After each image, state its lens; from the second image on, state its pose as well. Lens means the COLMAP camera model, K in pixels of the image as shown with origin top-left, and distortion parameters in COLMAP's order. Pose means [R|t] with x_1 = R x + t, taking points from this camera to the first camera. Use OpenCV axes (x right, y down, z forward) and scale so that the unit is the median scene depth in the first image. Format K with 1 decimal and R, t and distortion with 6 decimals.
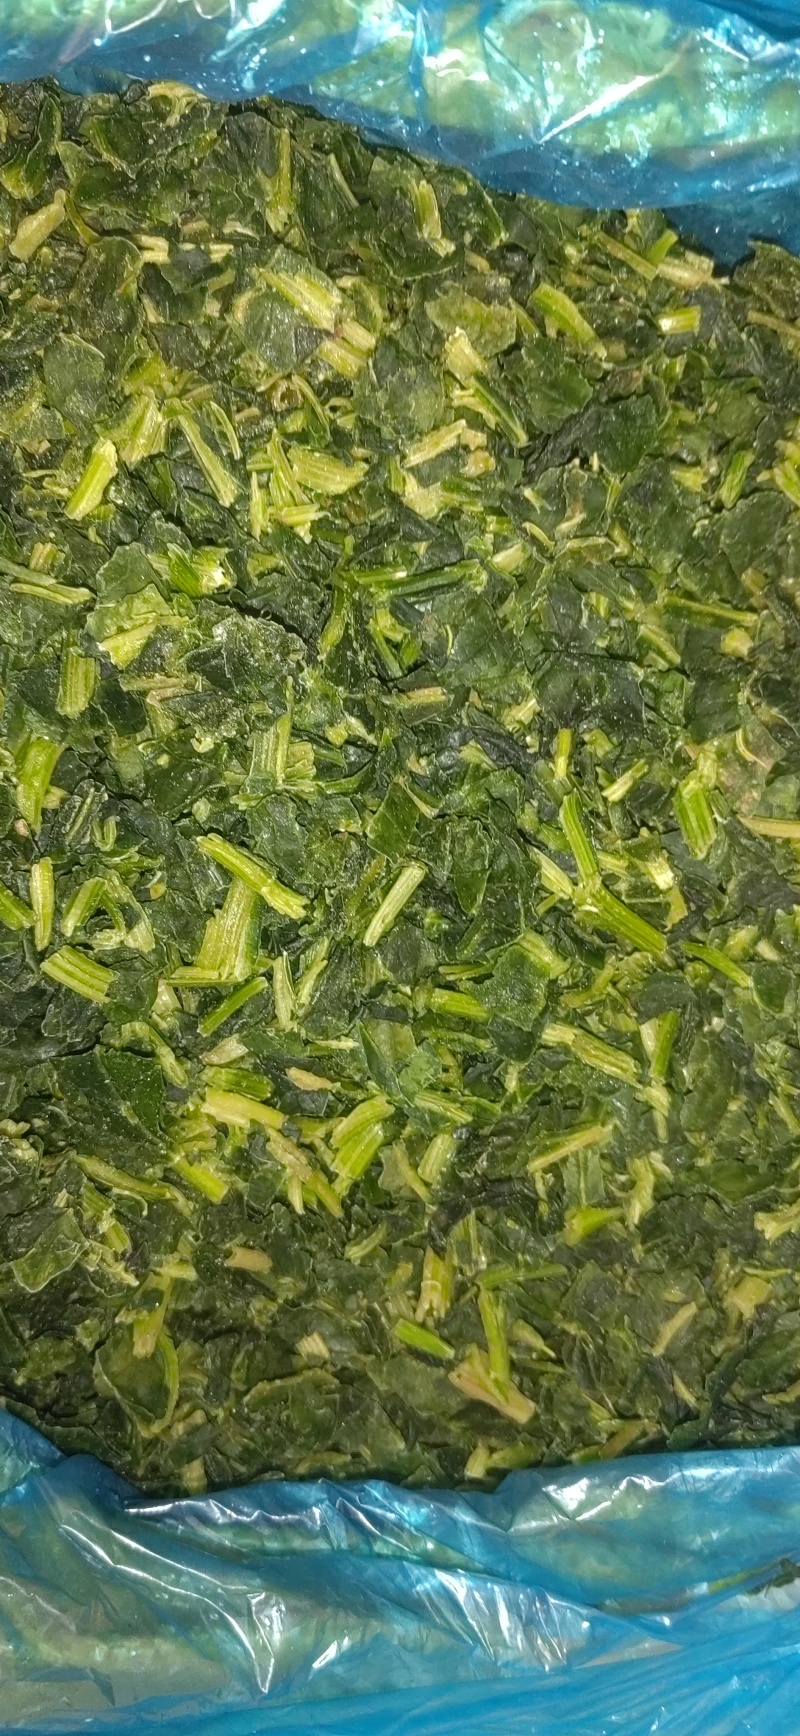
lens RADIAL K [[1447.5, 0, 400.7], [0, 1447.5, 1009.9], [0, 0, 1]] dist [0.079414, -0.097053]
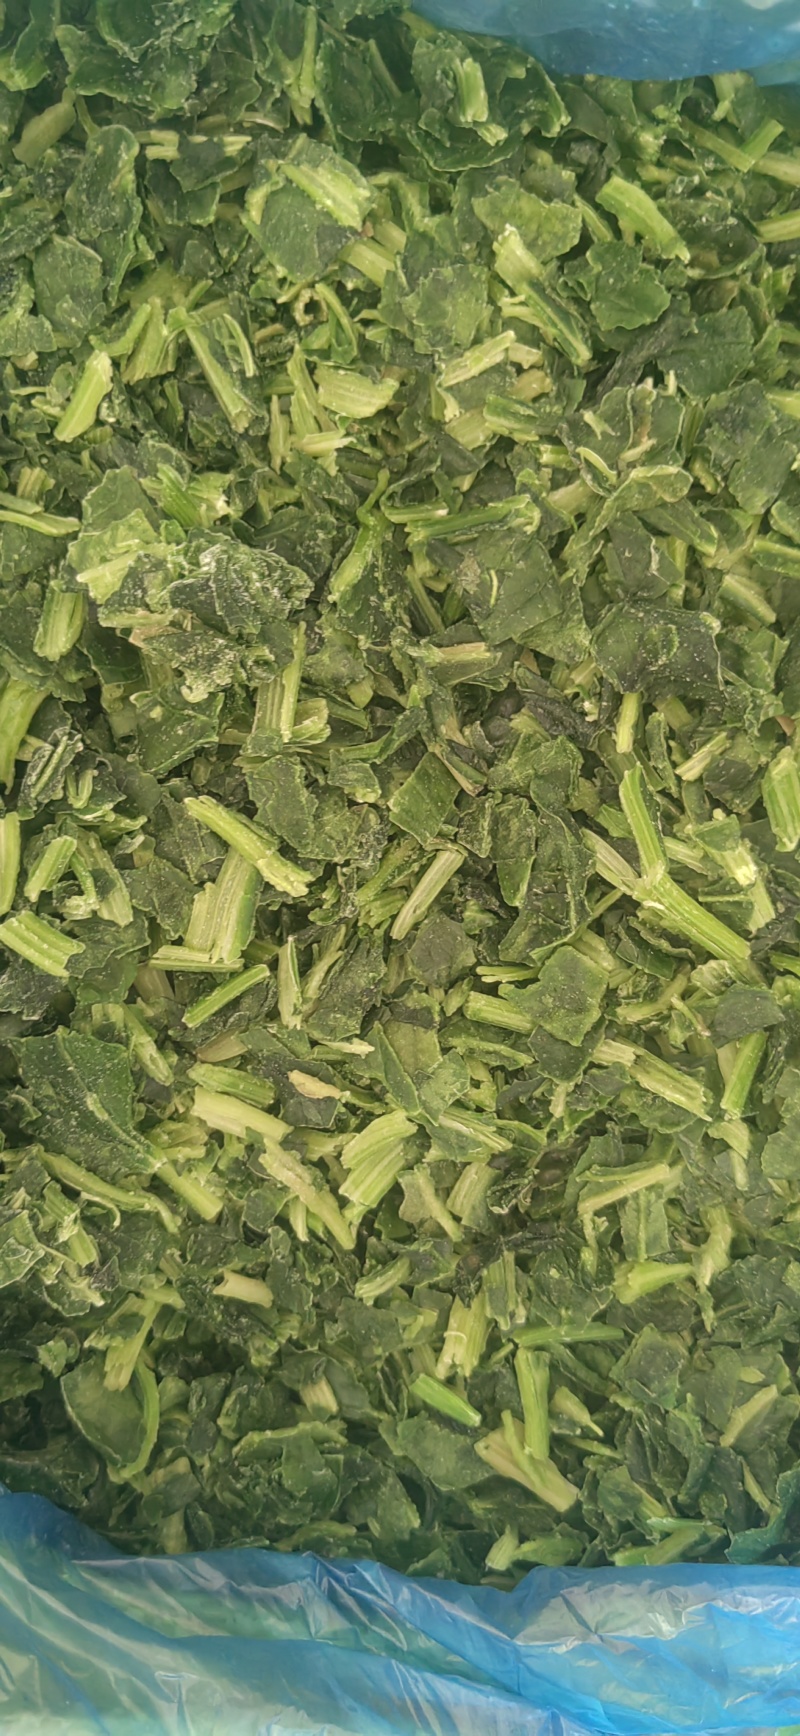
lens RADIAL K [[1447.5, 0, 400.7], [0, 1447.5, 1009.9], [0, 0, 1]] dist [0.079414, -0.097053]
pose [[0.986107, 0.045533, -0.159749, 0.129244], [-0.053716, 0.997436, -0.047282, 0.042193], [0.157186, 0.055206, 0.986025, 0.145682]]
